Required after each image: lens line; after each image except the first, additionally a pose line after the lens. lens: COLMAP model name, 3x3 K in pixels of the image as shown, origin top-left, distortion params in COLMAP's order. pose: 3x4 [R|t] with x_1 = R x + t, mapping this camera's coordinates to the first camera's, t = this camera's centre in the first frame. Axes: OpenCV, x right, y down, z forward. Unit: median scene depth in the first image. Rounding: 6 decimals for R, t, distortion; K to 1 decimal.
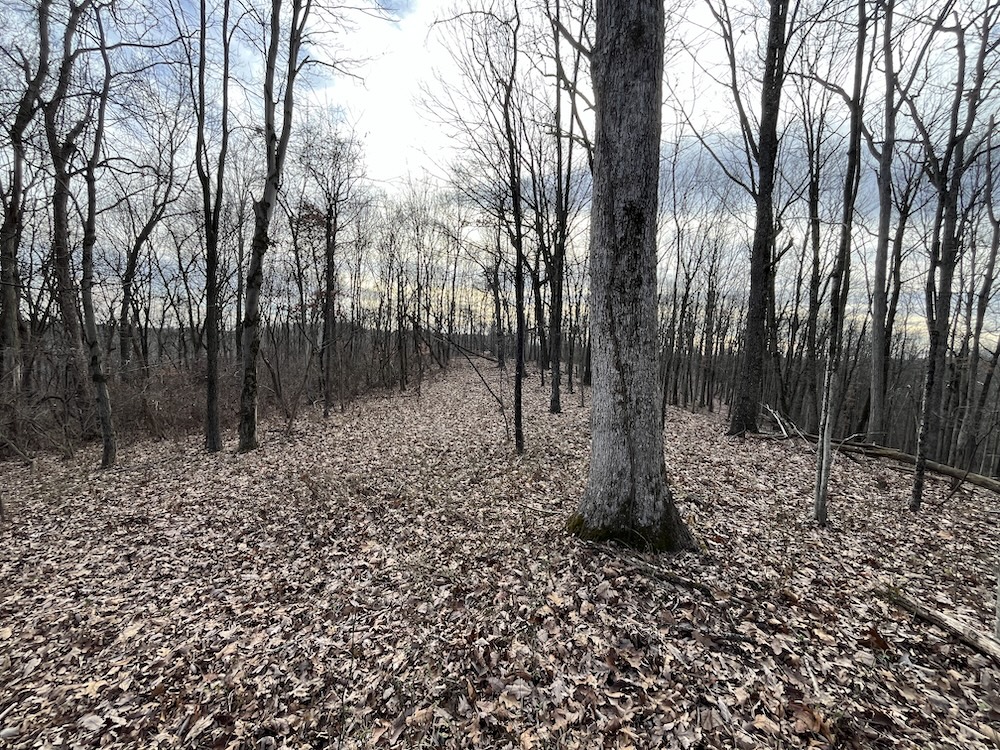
lens RADIAL K [[408.2, 0, 499.0], [0, 408.2, 375.6], [0, 0, 1]] dist [-0.003150, 0.000029]
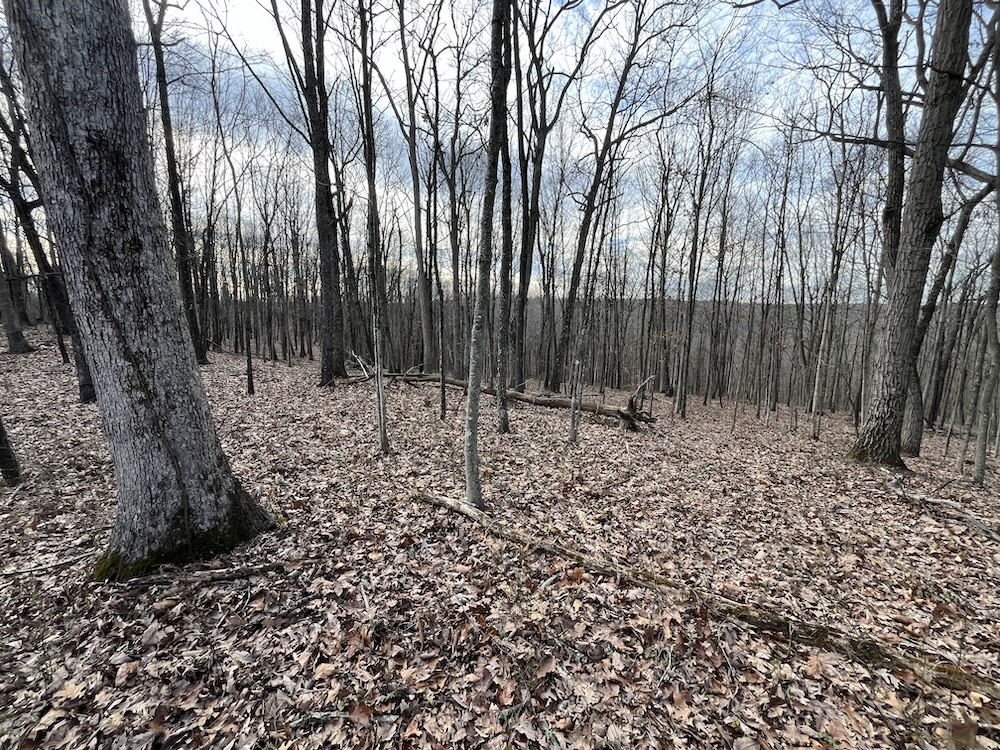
lens RADIAL K [[408.2, 0, 499.0], [0, 408.2, 375.6], [0, 0, 1]] dist [-0.003150, 0.000029]
pose [[0.608136, -0.177517, 0.773730, 0.139492], [0.079762, 0.983408, 0.162931, -0.066829], [-0.789816, -0.037370, 0.612205, -0.036784]]
